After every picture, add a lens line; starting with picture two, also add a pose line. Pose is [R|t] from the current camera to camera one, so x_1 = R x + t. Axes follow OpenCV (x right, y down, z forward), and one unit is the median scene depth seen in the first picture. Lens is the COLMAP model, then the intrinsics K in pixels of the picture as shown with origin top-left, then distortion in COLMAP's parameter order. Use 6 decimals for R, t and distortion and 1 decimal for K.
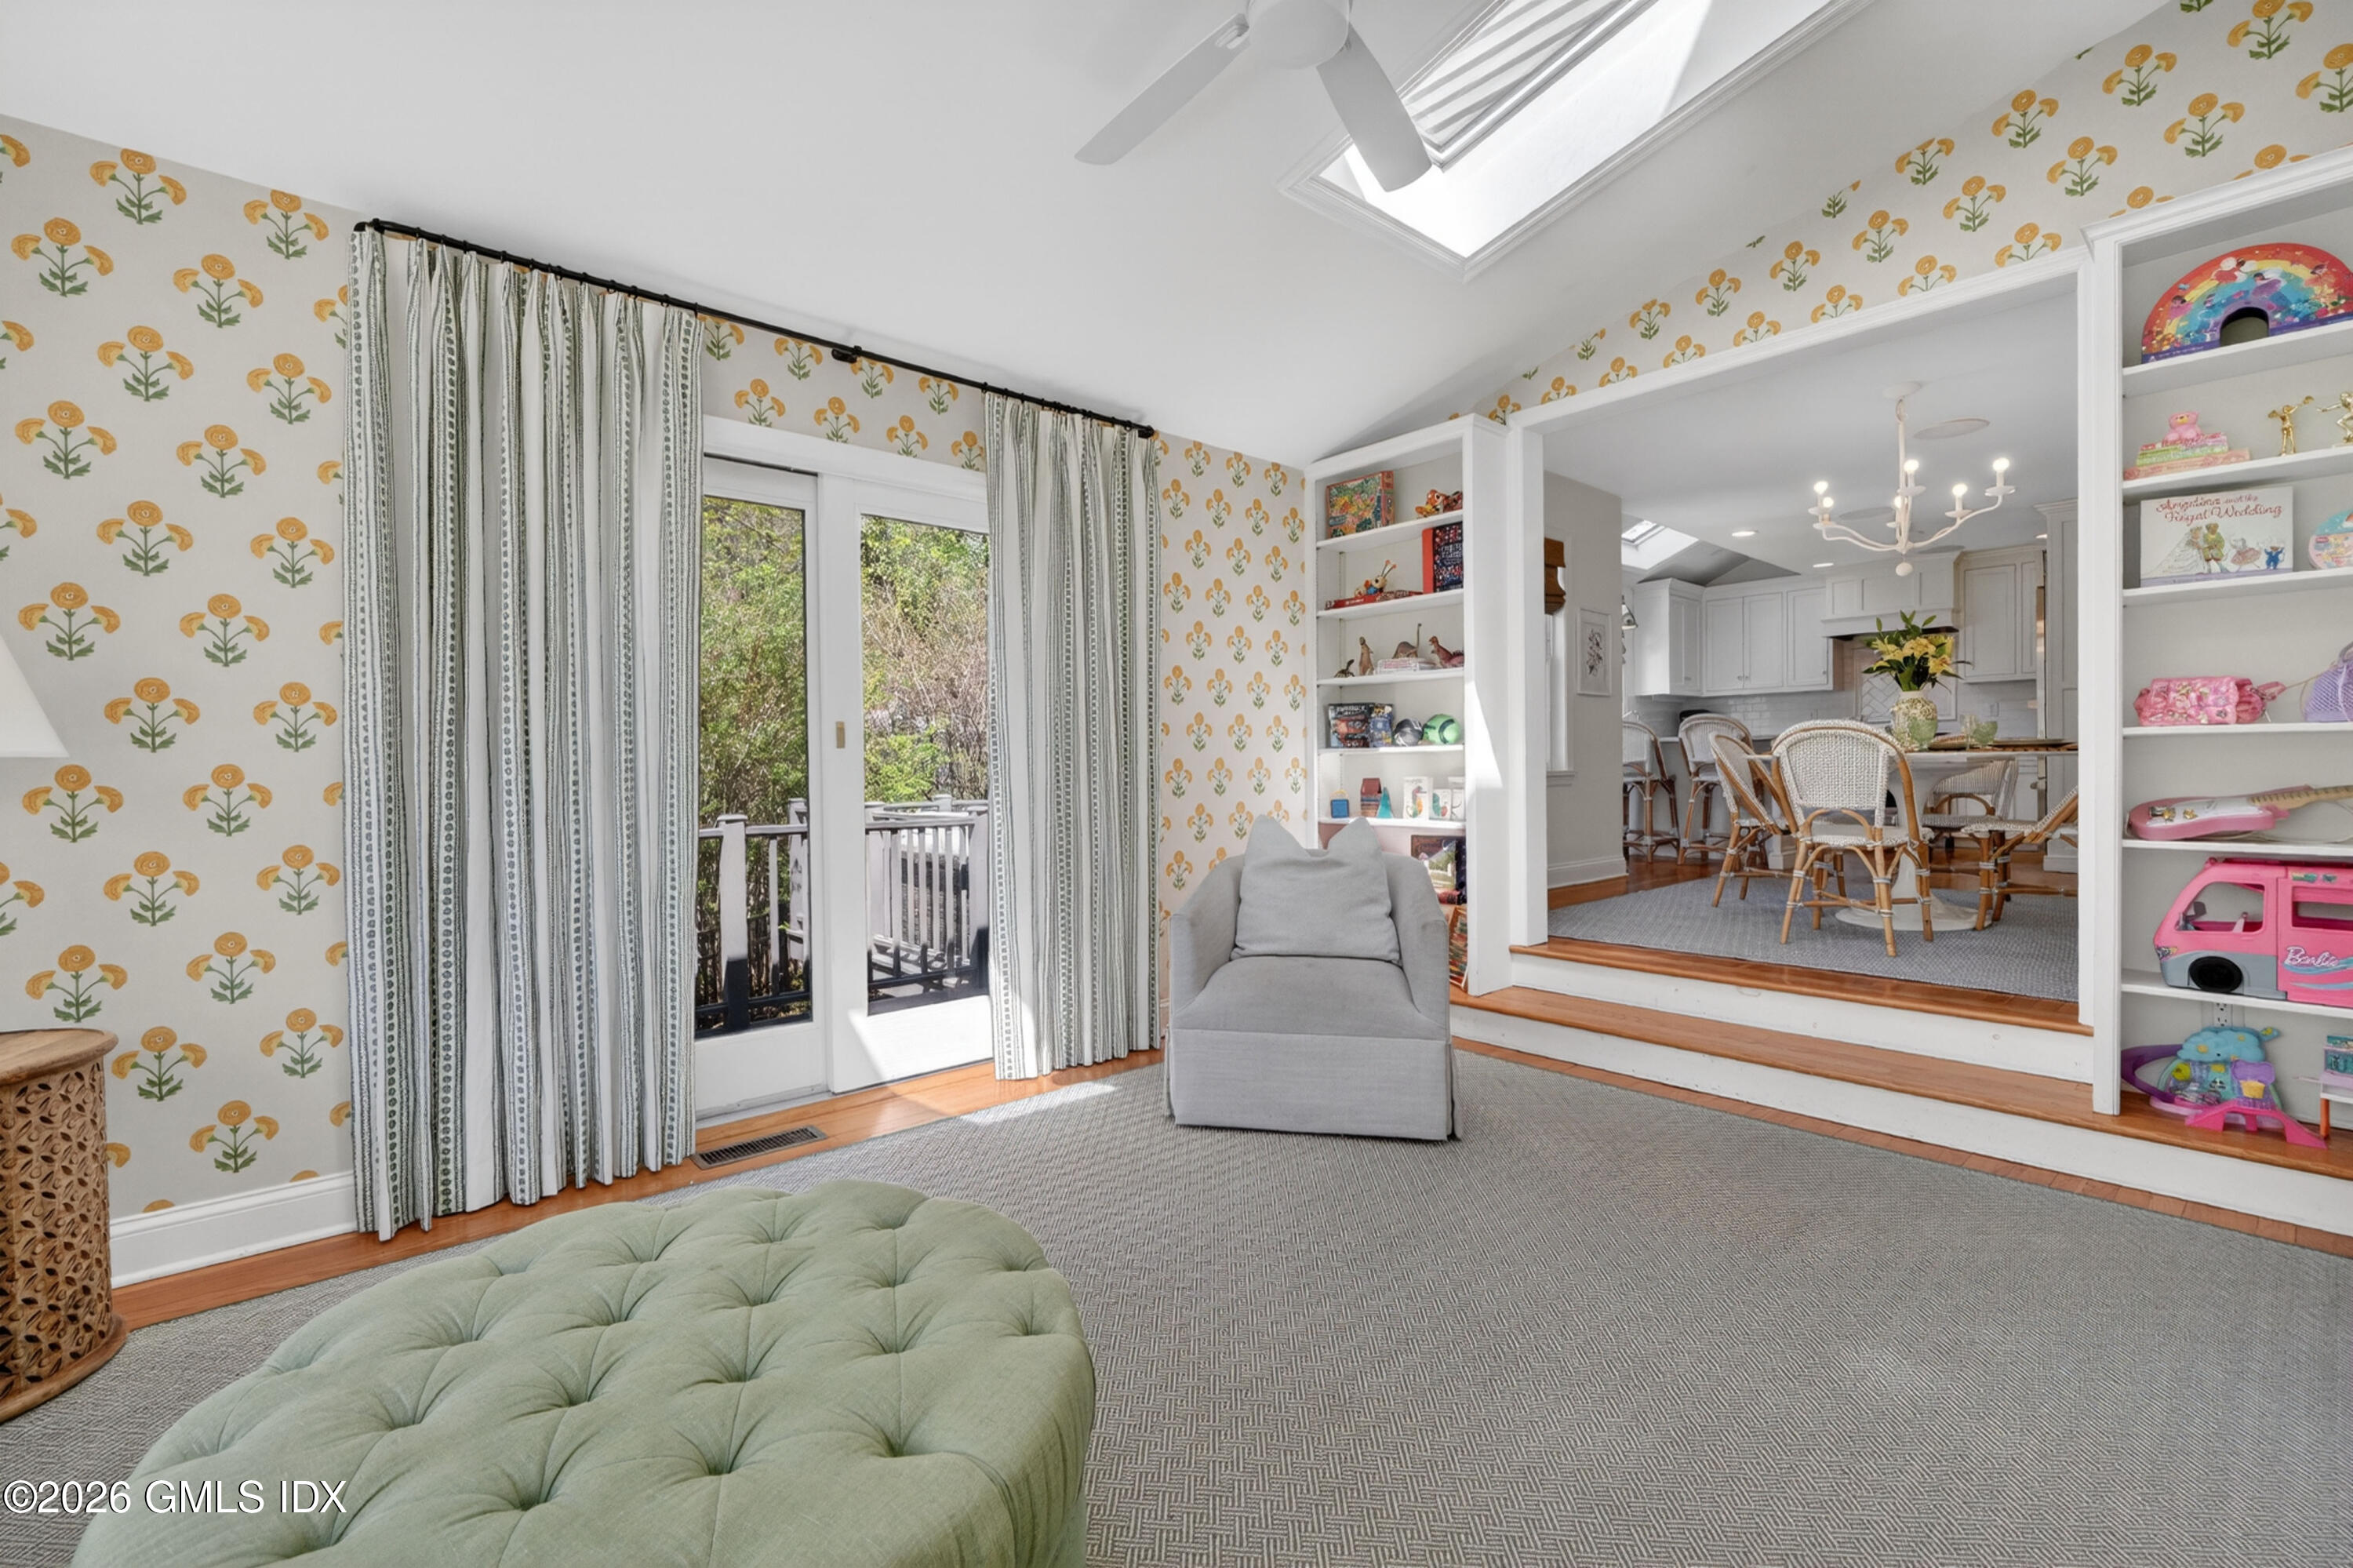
lens RADIAL K [[1026.4, 0, 1172.6], [0, 1026.4, 769.4], [0, 0, 1]] dist [0.000862, 0.000048]
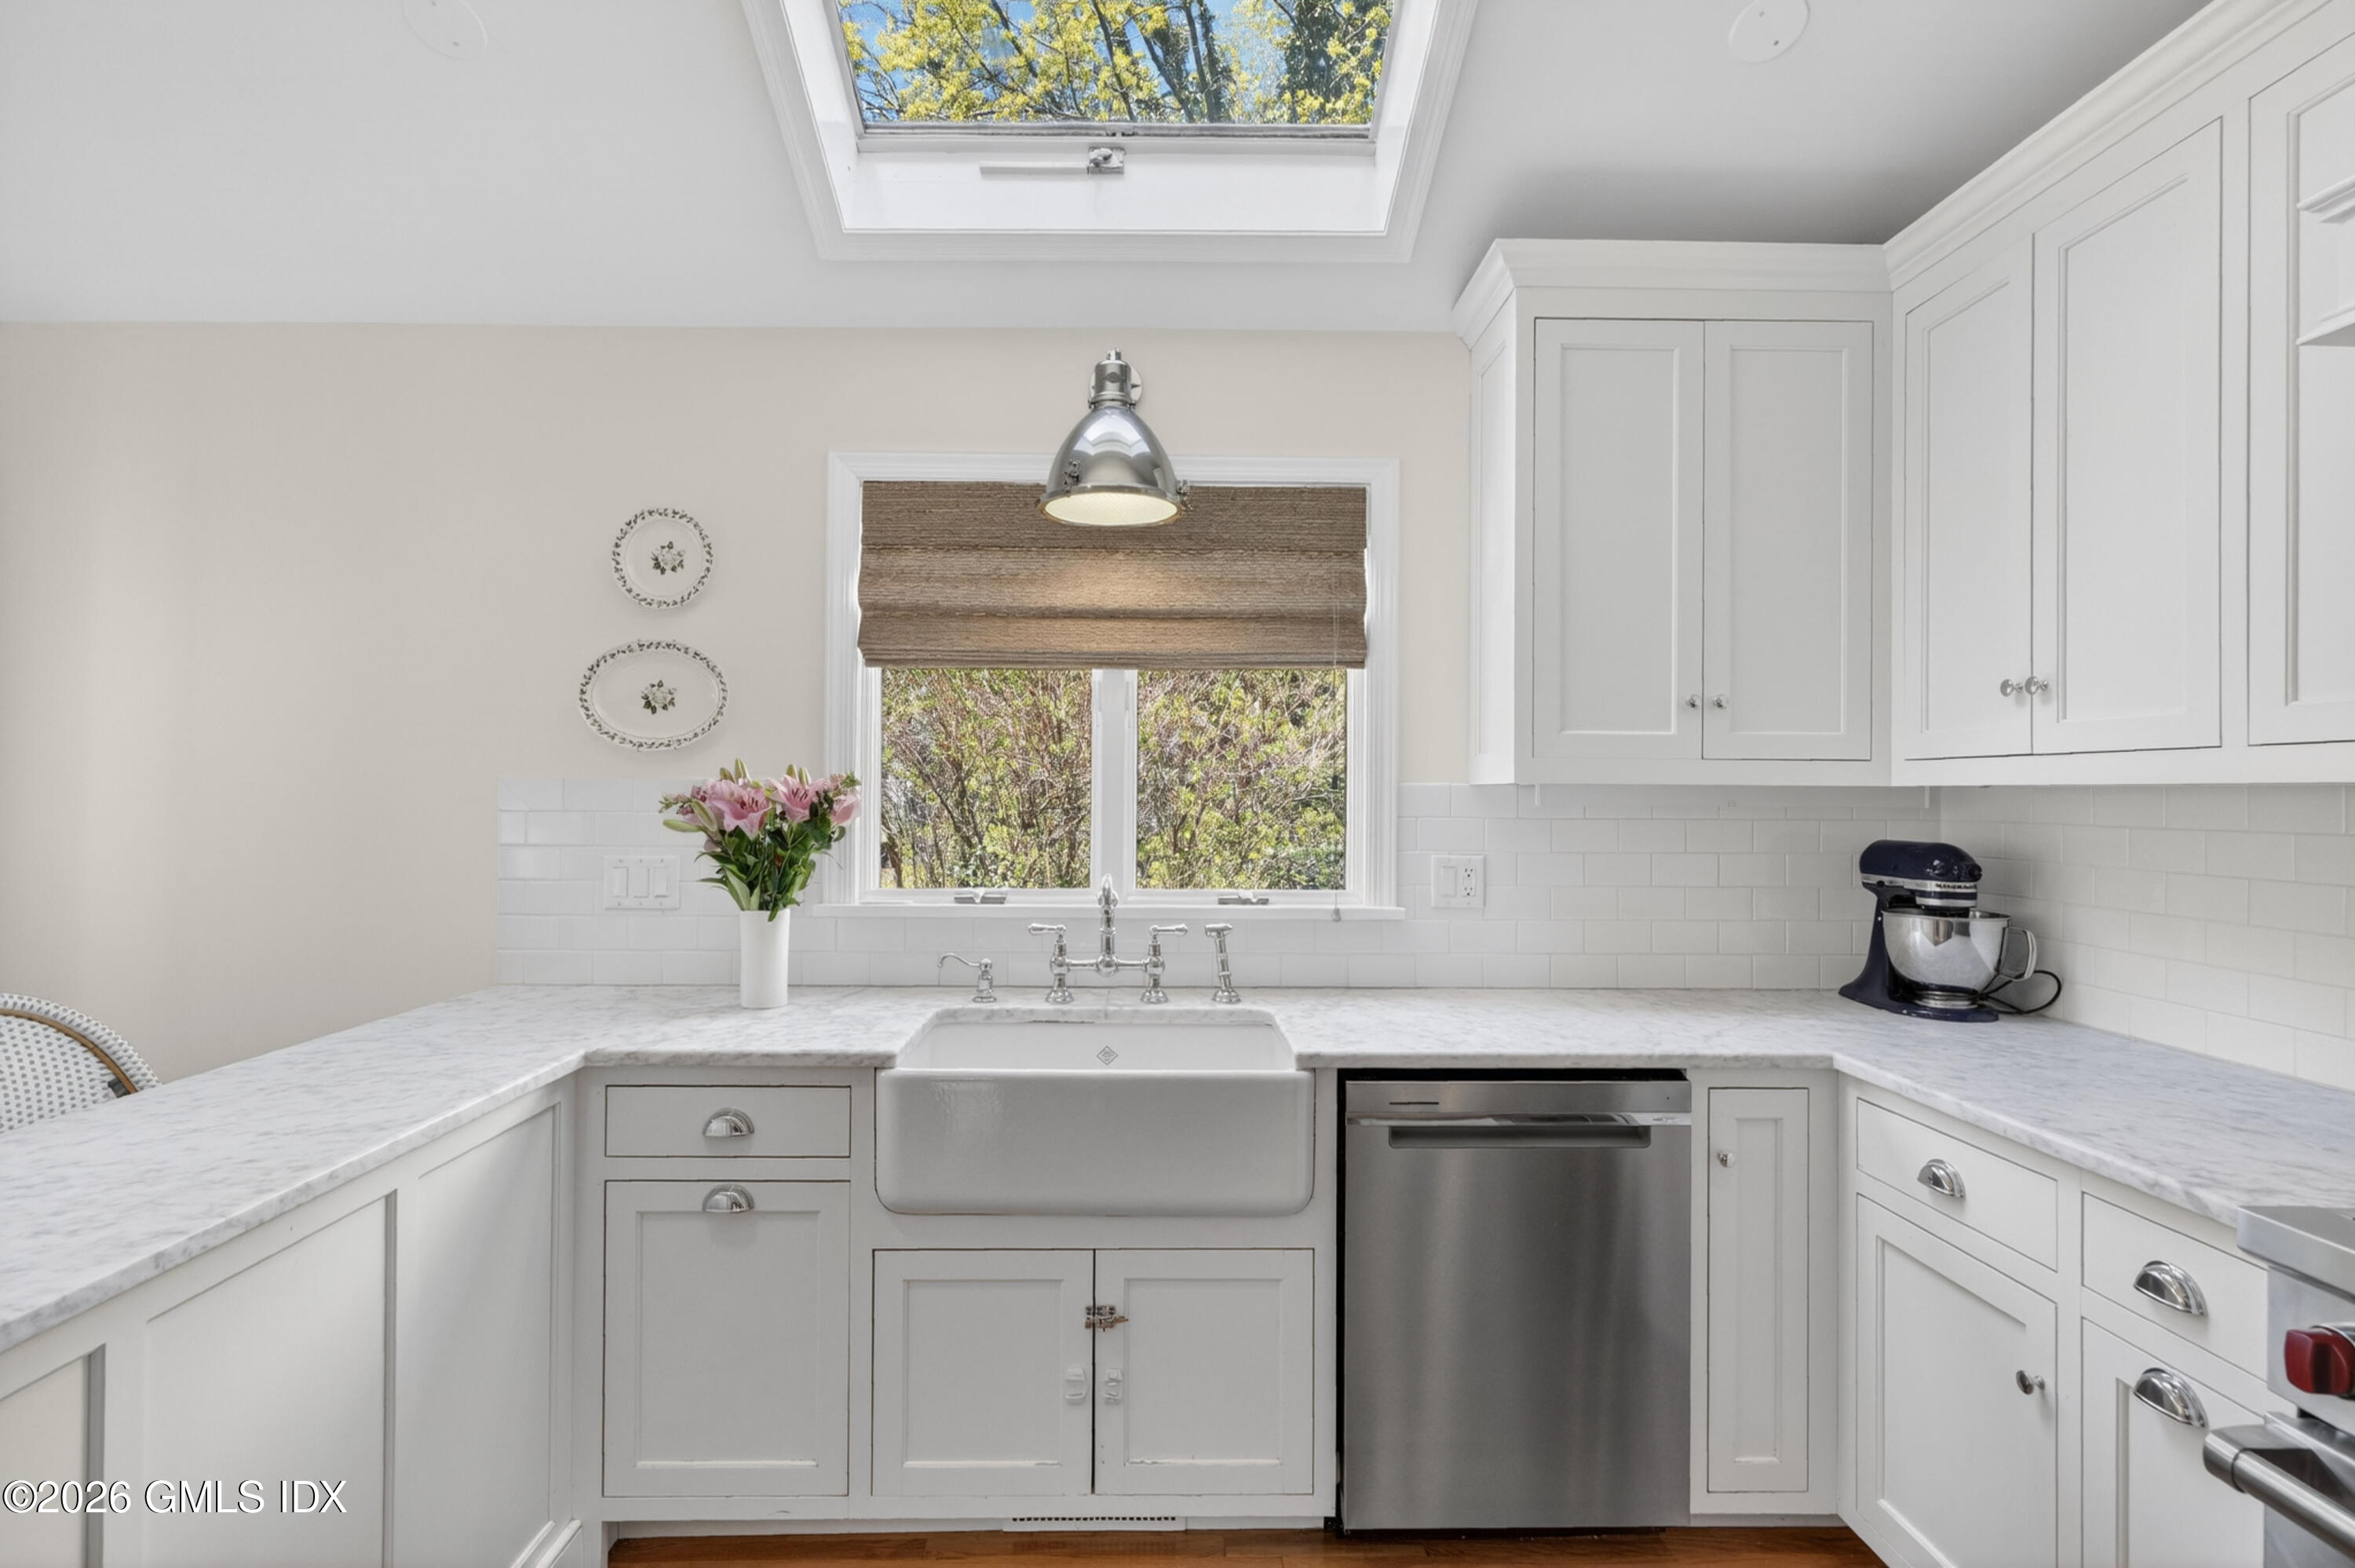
lens RADIAL K [[1147.8, 0, 1164.9], [0, 1147.8, 785.9], [0, 0, 1]] dist [0.001658, -0.000389]
pose [[0.756764, 0.009496, -0.653619, 1.280395], [-0.014545, 0.999892, -0.002314, -0.157525], [0.653526, 0.011258, 0.756820, 1.680069]]
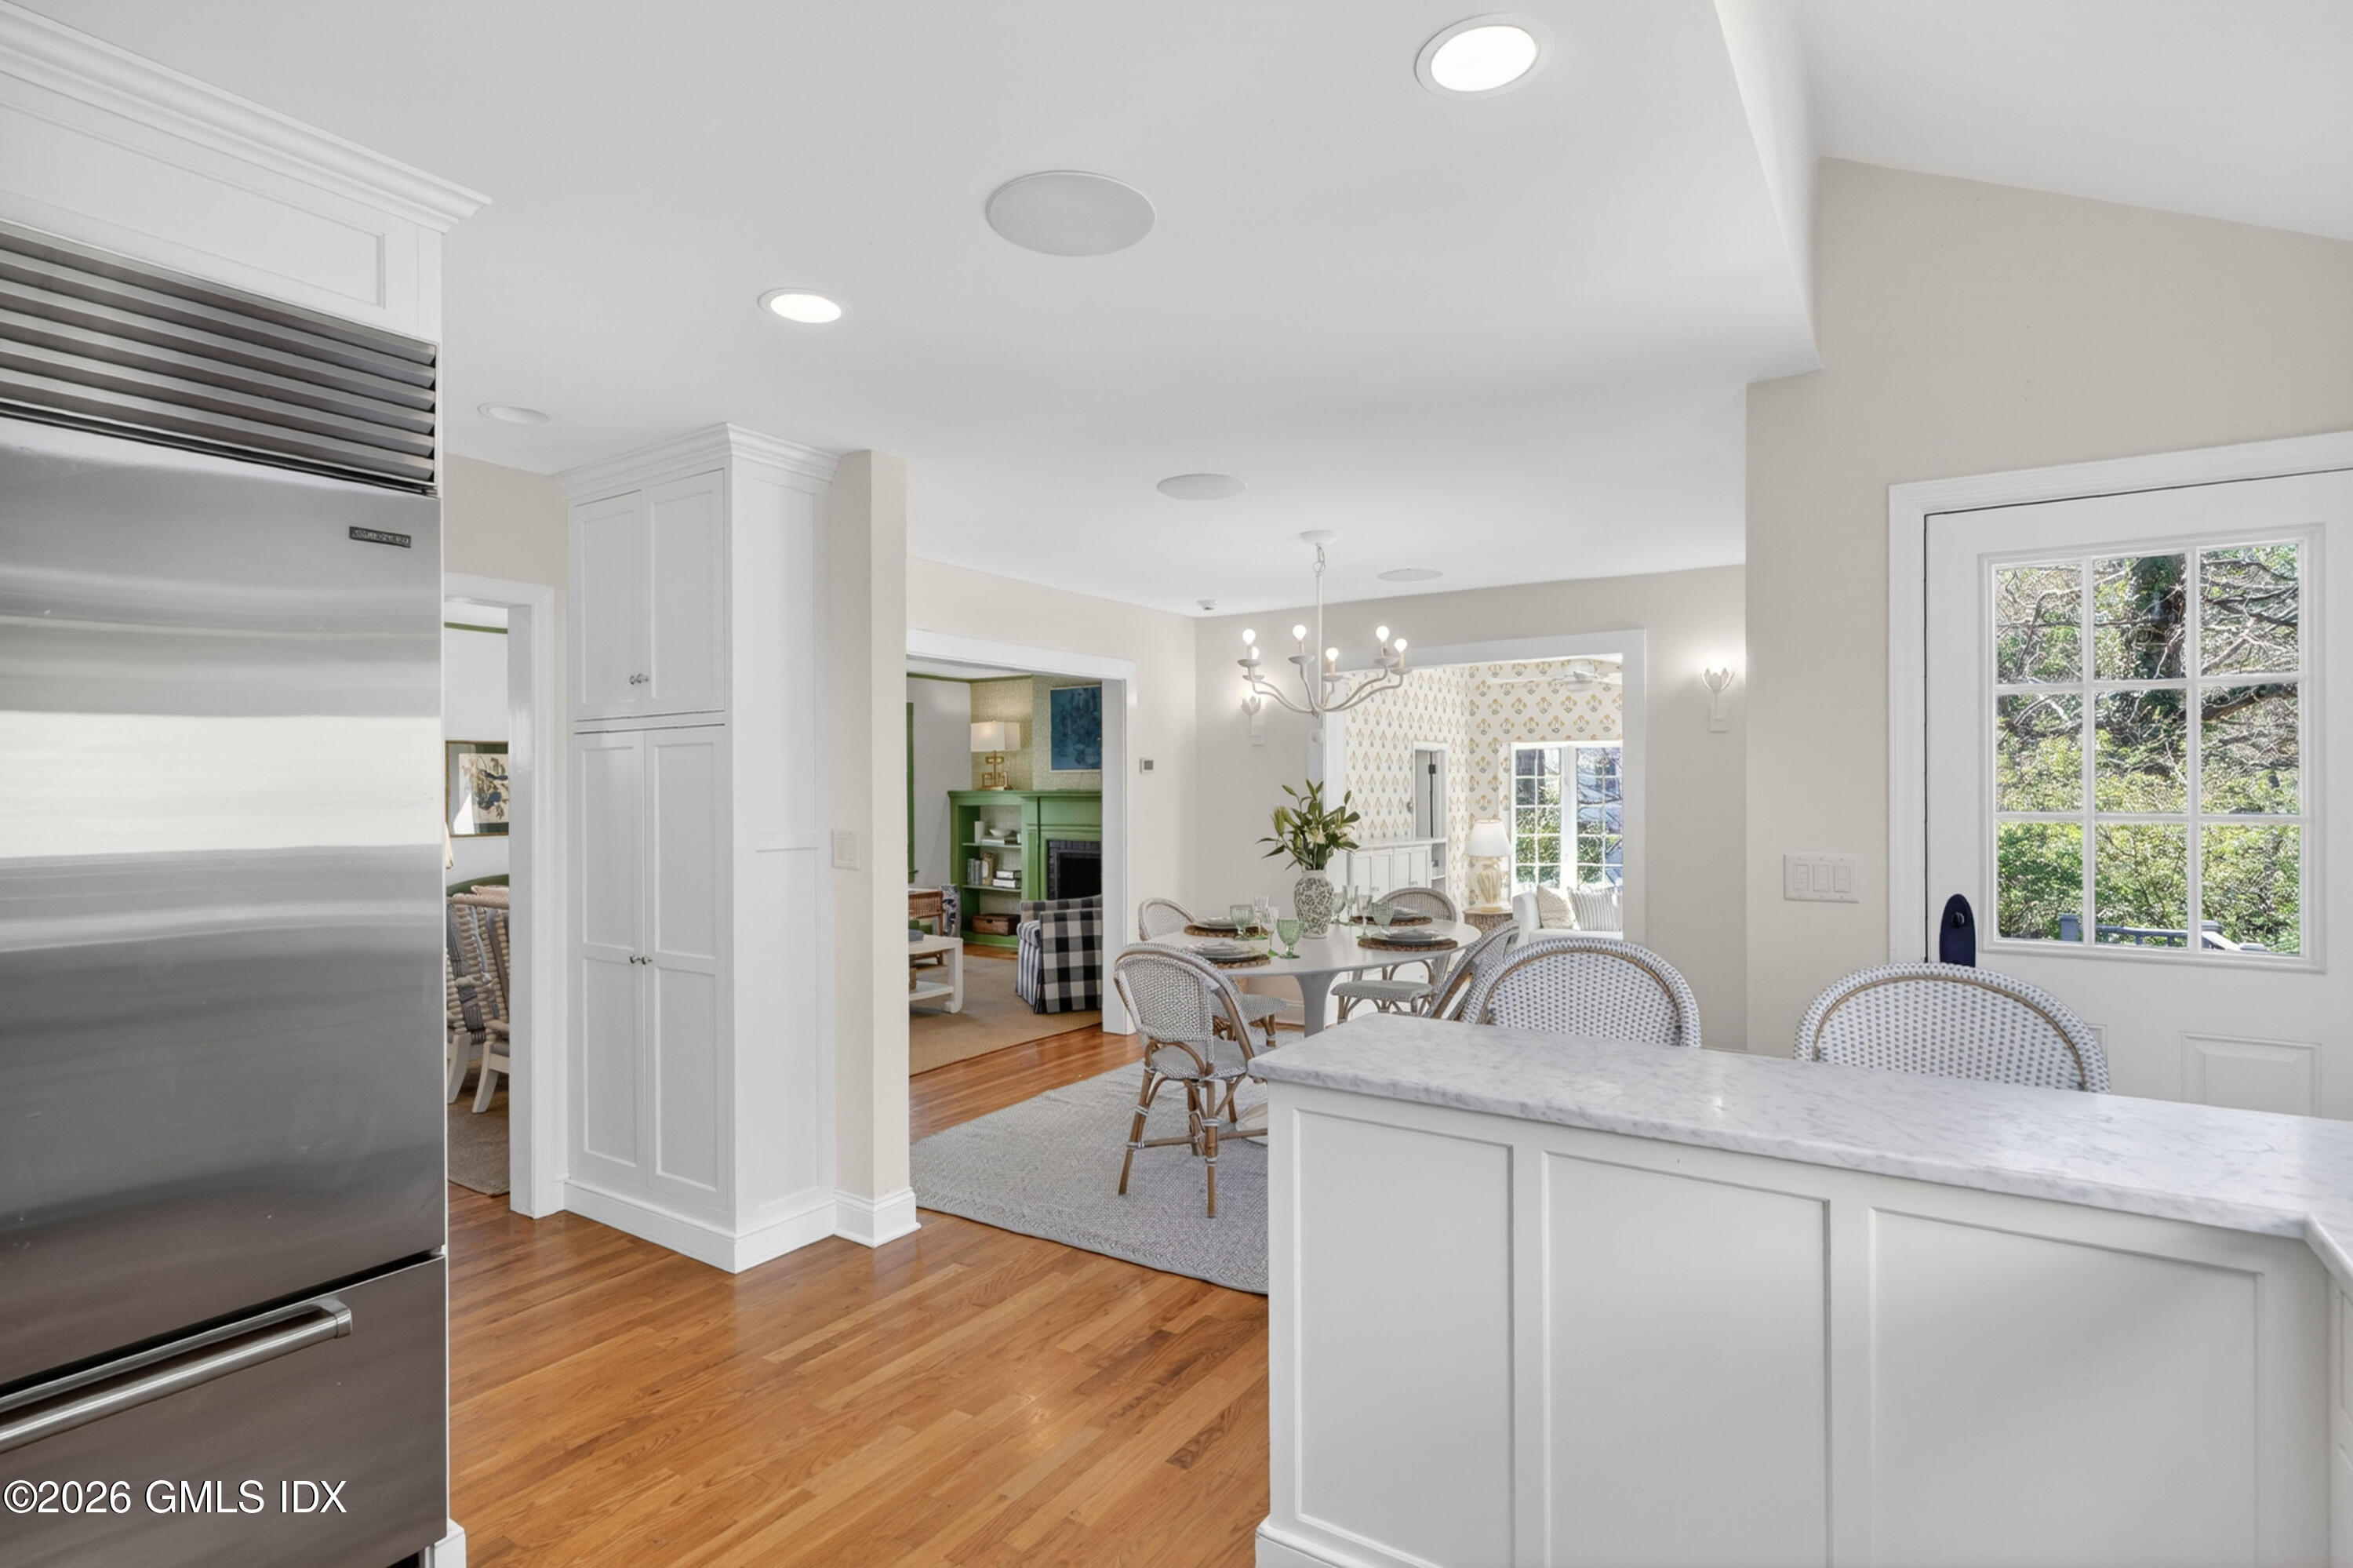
lens RADIAL K [[1154.4, 0, 1176.5], [0, 1154.4, 784.0], [0, 0, 1]] dist [0.003507, -0.000013]
pose [[-0.967645, 0.010198, -0.252110, 1.164902], [0.010311, 0.999946, 0.000873, -0.163650], [0.252105, -0.001755, -0.967698, 2.079631]]
